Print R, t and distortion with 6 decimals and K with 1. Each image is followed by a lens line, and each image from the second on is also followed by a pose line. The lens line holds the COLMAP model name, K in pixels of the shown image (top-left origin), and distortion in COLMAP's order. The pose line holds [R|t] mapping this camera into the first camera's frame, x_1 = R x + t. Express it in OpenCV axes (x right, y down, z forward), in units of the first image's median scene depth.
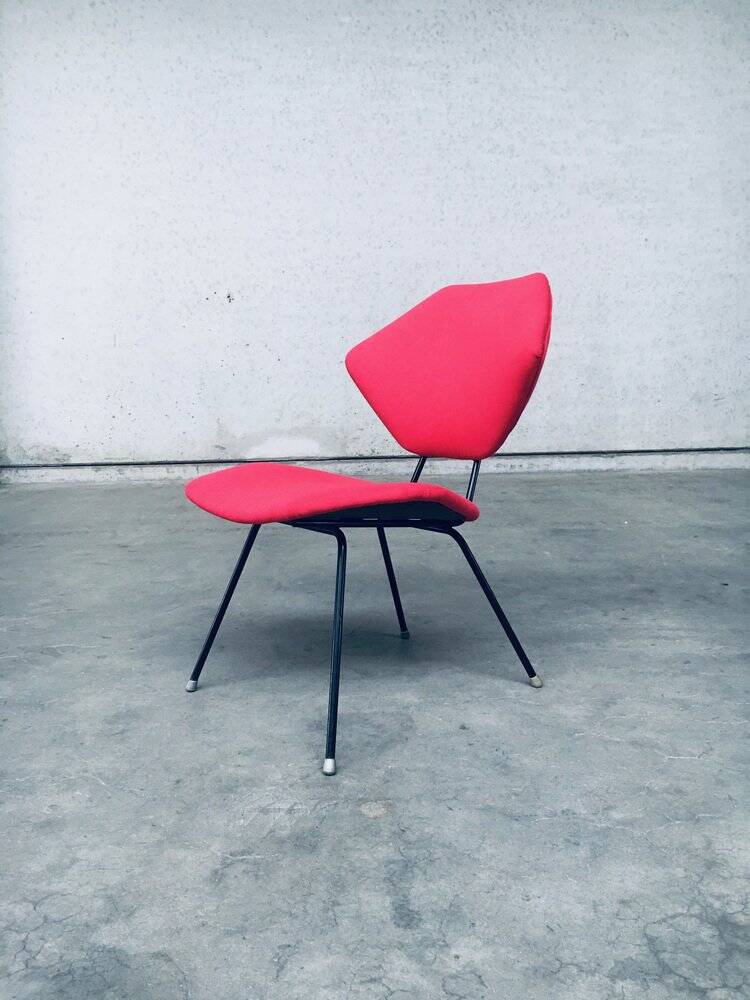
lens RADIAL K [[857.6, 0, 374.4], [0, 857.6, 502.3], [0, 0, 1]] dist [0.084777, -0.130690]
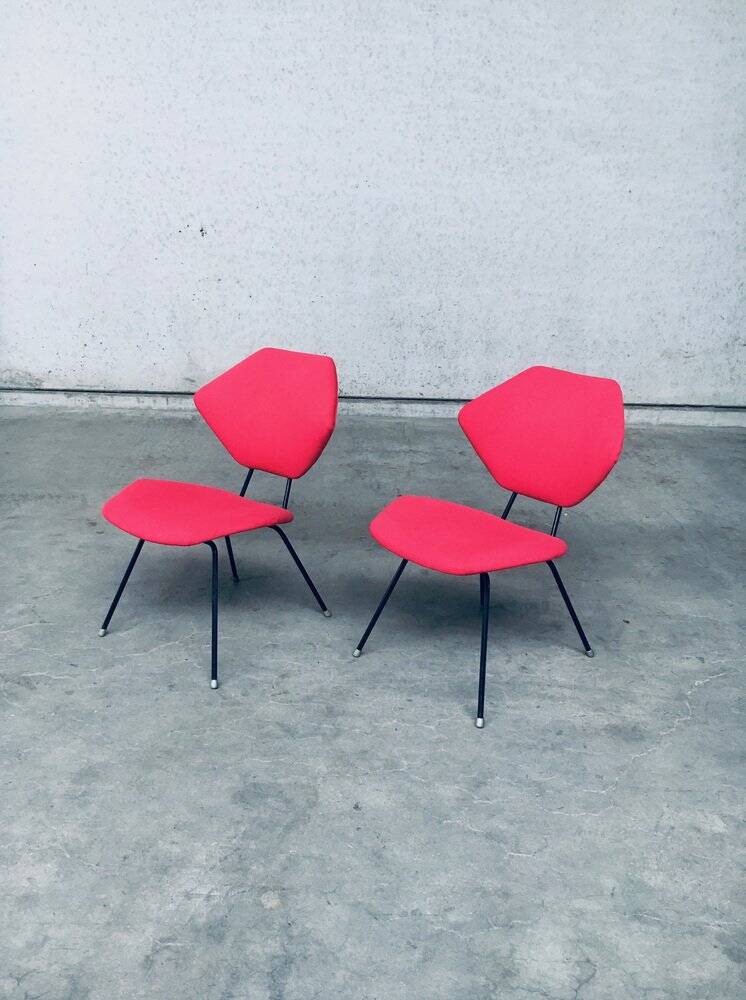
lens RADIAL K [[908.2, 0, 348.3], [0, 908.2, 472.8], [0, 0, 1]] dist [0.084098, -0.126213]
pose [[0.998612, 0.051240, -0.012194, 0.026746], [-0.048834, 0.987455, 0.150158, -0.134173], [0.019735, -0.149354, 0.988587, -0.076334]]
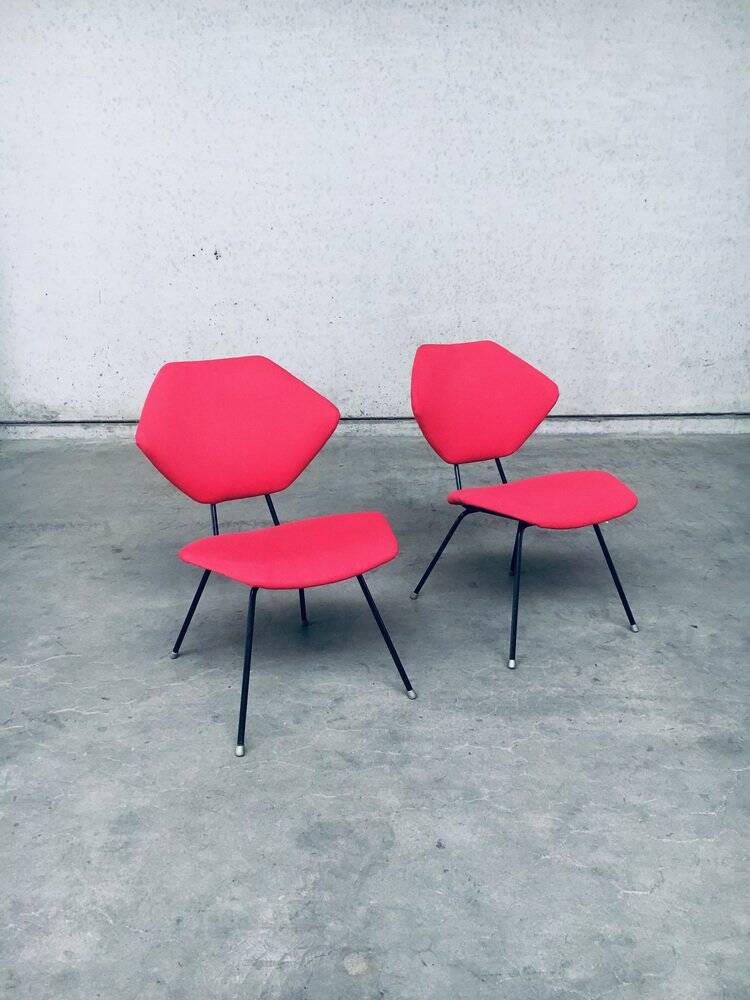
lens RADIAL K [[855.4, 0, 374.7], [0, 855.4, 501.8], [0, 0, 1]] dist [0.086951, -0.131072]
pose [[0.999835, 0.011735, 0.013834, 0.000303], [-0.013568, 0.989933, 0.140884, -0.104091], [-0.012041, -0.141048, 0.989930, -0.005819]]
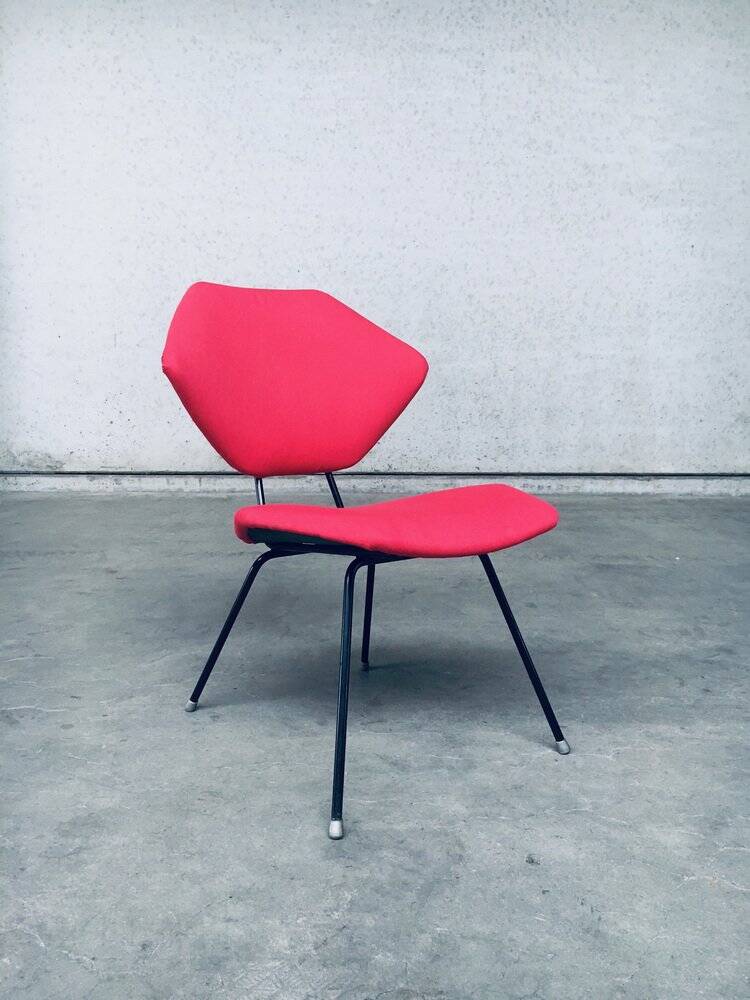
lens RADIAL K [[857.6, 0, 374.4], [0, 857.6, 502.3], [0, 0, 1]] dist [0.084777, -0.130690]
pose [[0.999605, 0.027338, -0.006456, -0.011918], [-0.027400, 0.999578, -0.009660, -0.012583], [0.006190, 0.009833, 0.999932, 0.078982]]
